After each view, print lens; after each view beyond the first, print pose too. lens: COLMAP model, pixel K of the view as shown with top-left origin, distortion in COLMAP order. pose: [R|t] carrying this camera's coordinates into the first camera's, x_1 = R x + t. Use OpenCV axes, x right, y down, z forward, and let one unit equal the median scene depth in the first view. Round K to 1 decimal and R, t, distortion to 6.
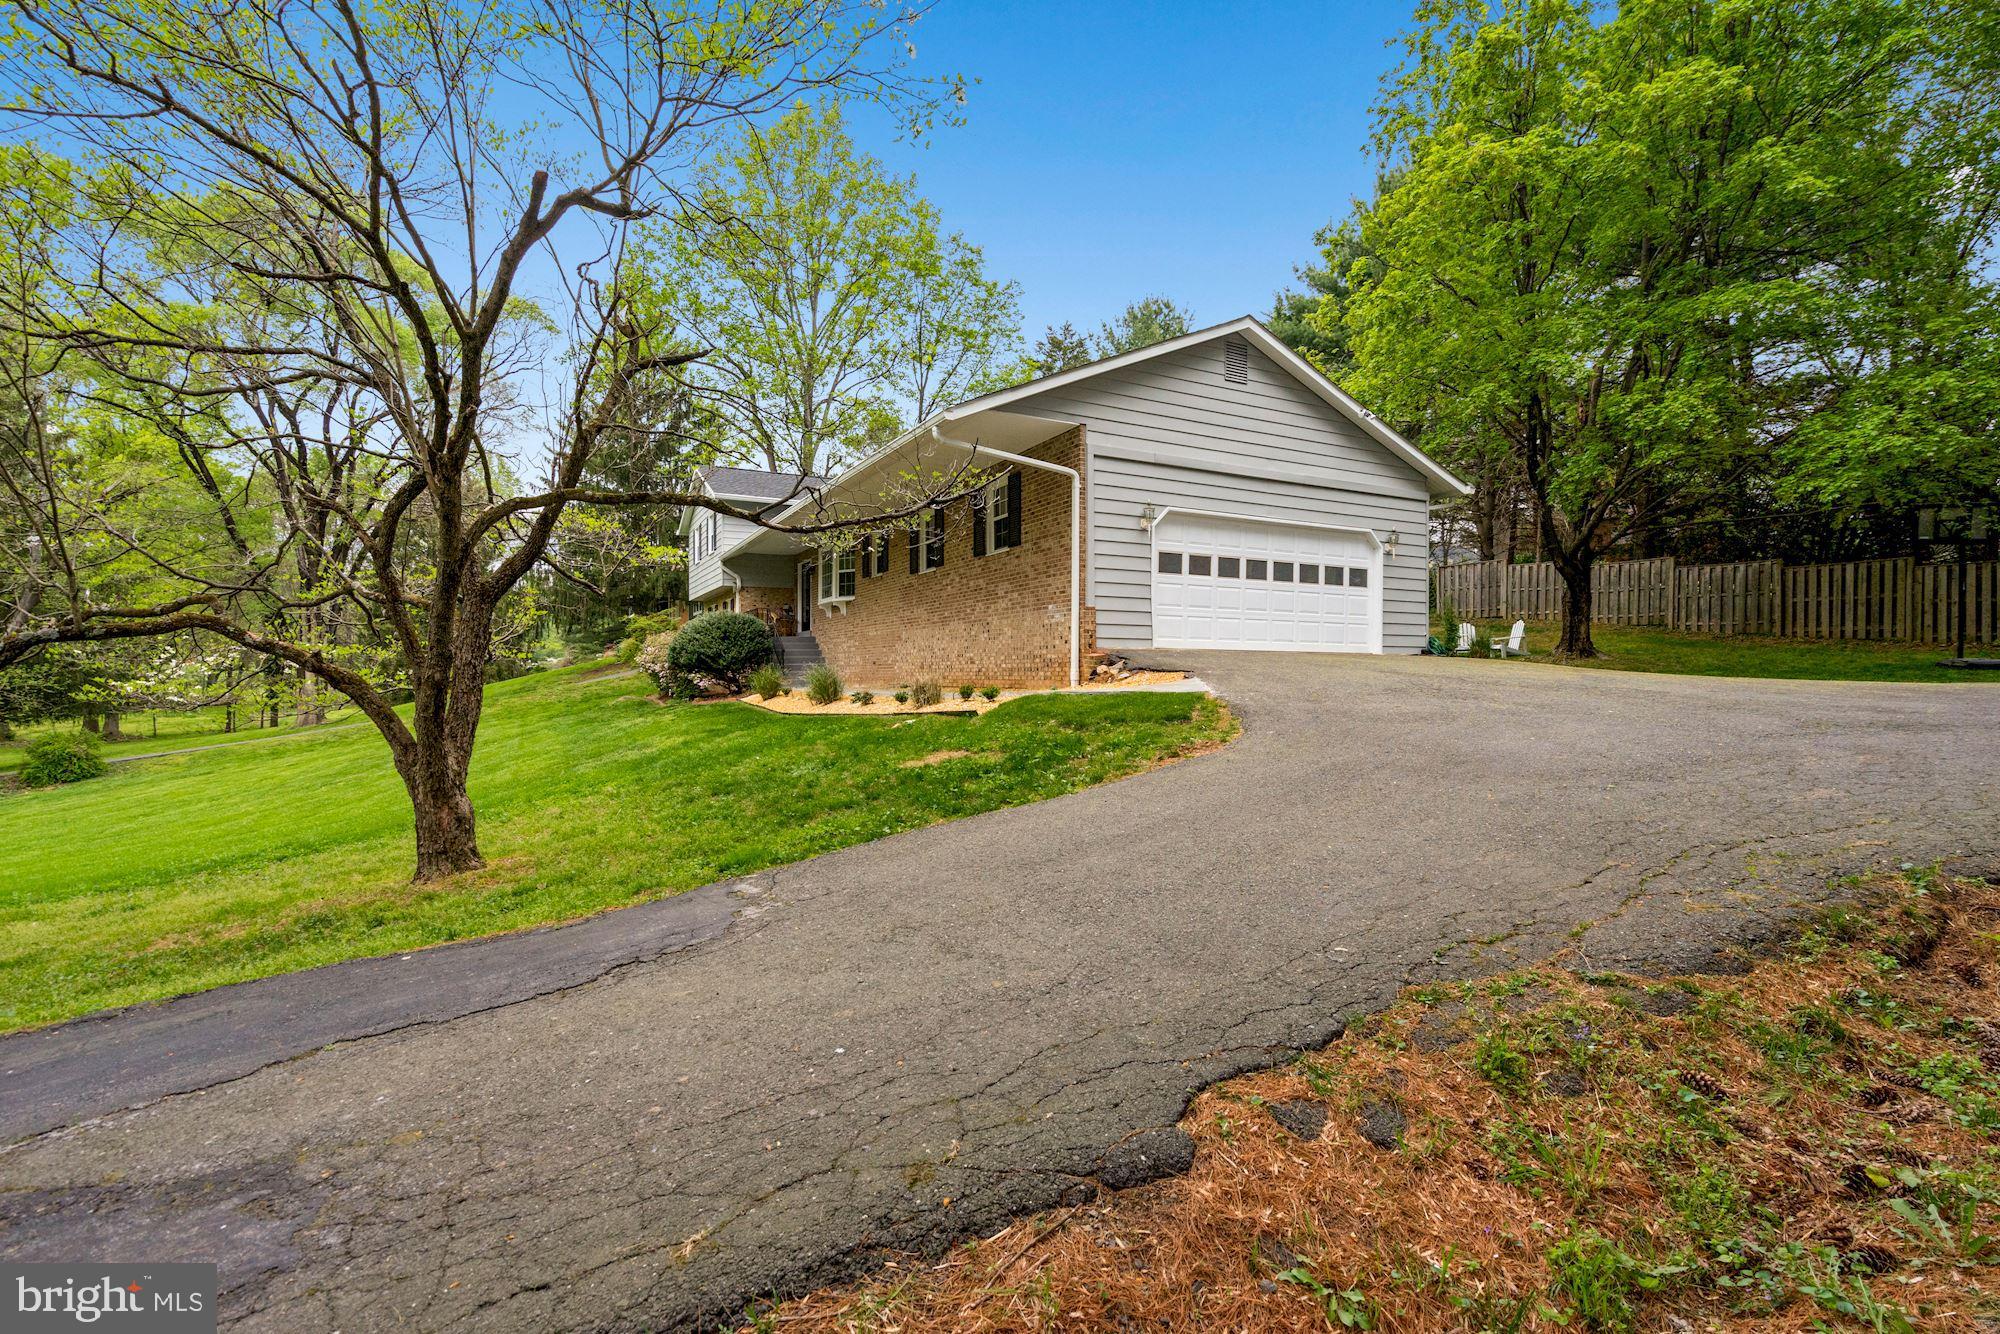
lens RADIAL K [[927.3, 0, 999.9], [0, 927.3, 670.1], [0, 0, 1]] dist [-0.037313, 0.007139]
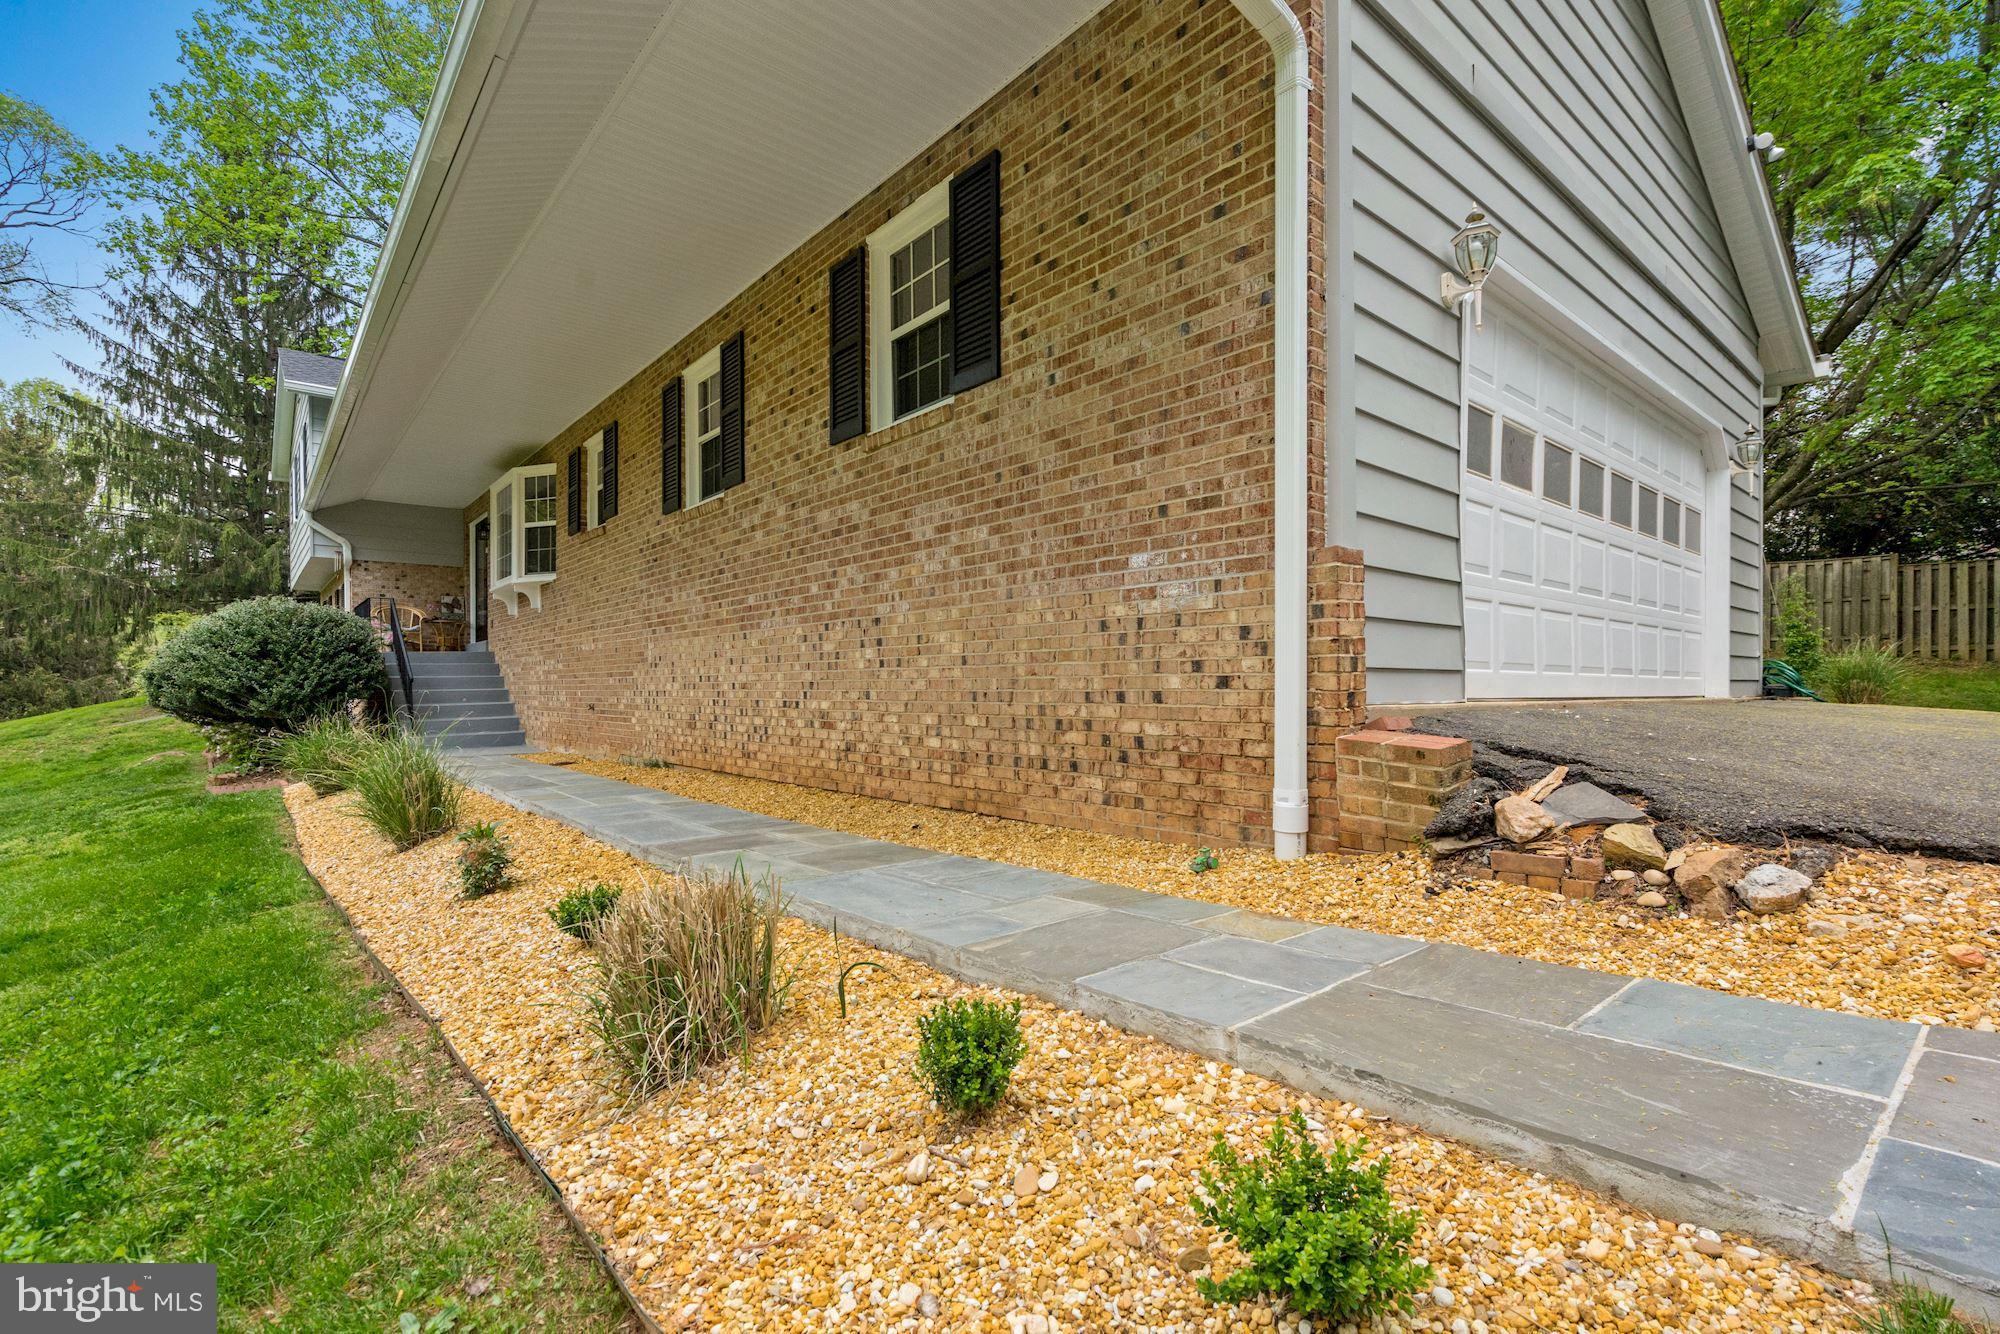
lens RADIAL K [[927.3, 0, 1003.1], [0, 927.3, 672.7], [0, 0, 1]] dist [-0.037313, 0.007139]
pose [[0.973406, -0.001106, 0.229084, -0.033585], [0.003985, 0.999919, -0.012104, -0.018158], [-0.229052, 0.012695, 0.973331, 0.452336]]
